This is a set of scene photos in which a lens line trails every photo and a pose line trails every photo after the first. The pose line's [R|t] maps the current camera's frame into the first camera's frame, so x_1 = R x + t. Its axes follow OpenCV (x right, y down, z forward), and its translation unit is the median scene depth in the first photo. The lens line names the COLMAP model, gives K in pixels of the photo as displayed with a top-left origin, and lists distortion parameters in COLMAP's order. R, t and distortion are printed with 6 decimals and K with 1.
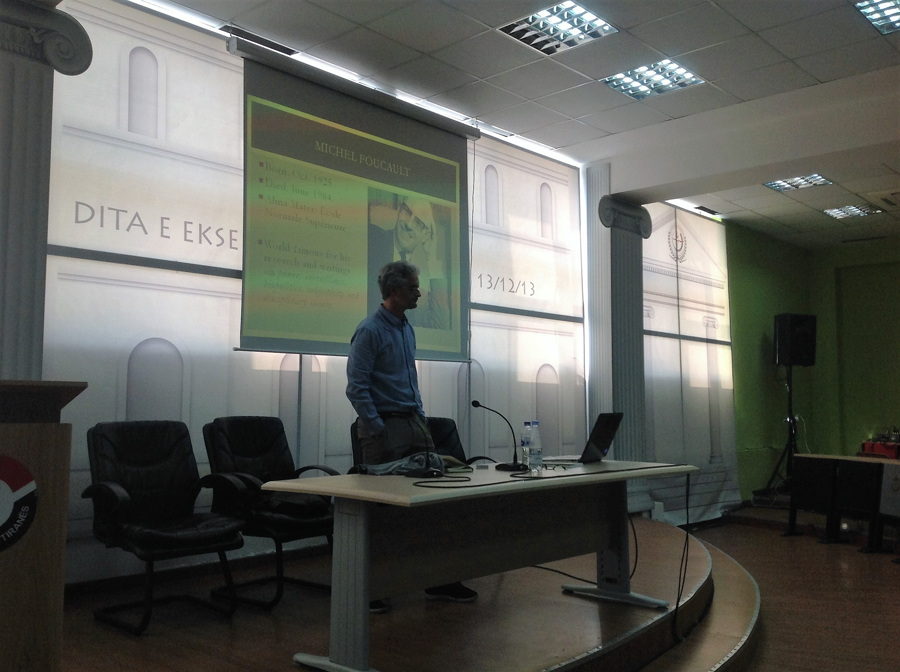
lens RADIAL K [[843.5, 0, 450.0], [0, 843.5, 336.0], [0, 0, 1]] dist [0.203572, -0.407837]
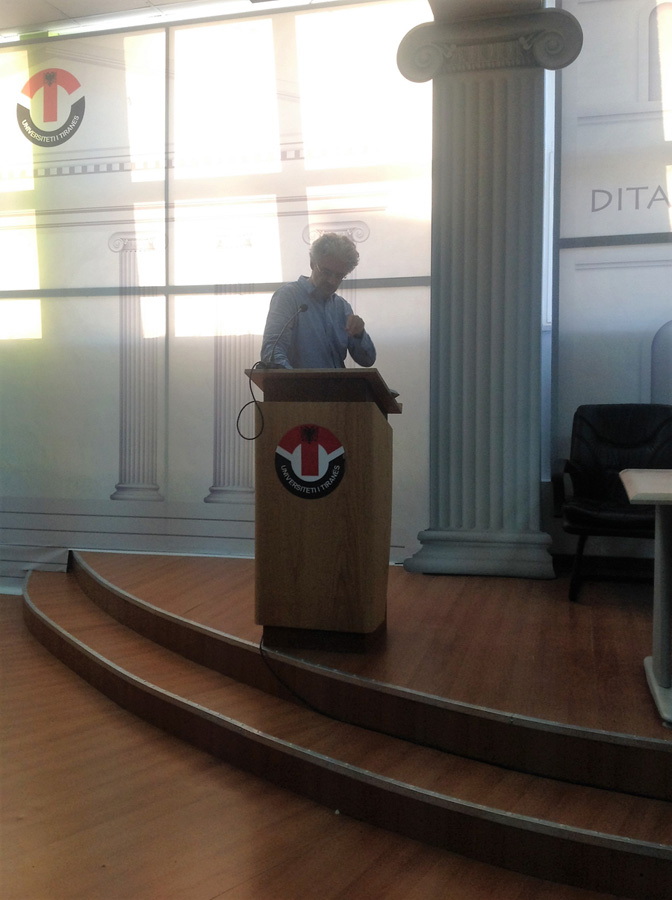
lens RADIAL K [[851.6, 0, 331.4], [0, 851.6, 444.1], [0, 0, 1]] dist [0.183610, -0.427244]
pose [[0.459105, 0.041806, -0.887398, 0.284071], [0.078788, 0.993040, 0.087545, 0.023045], [0.884881, -0.110109, 0.452616, 0.184431]]
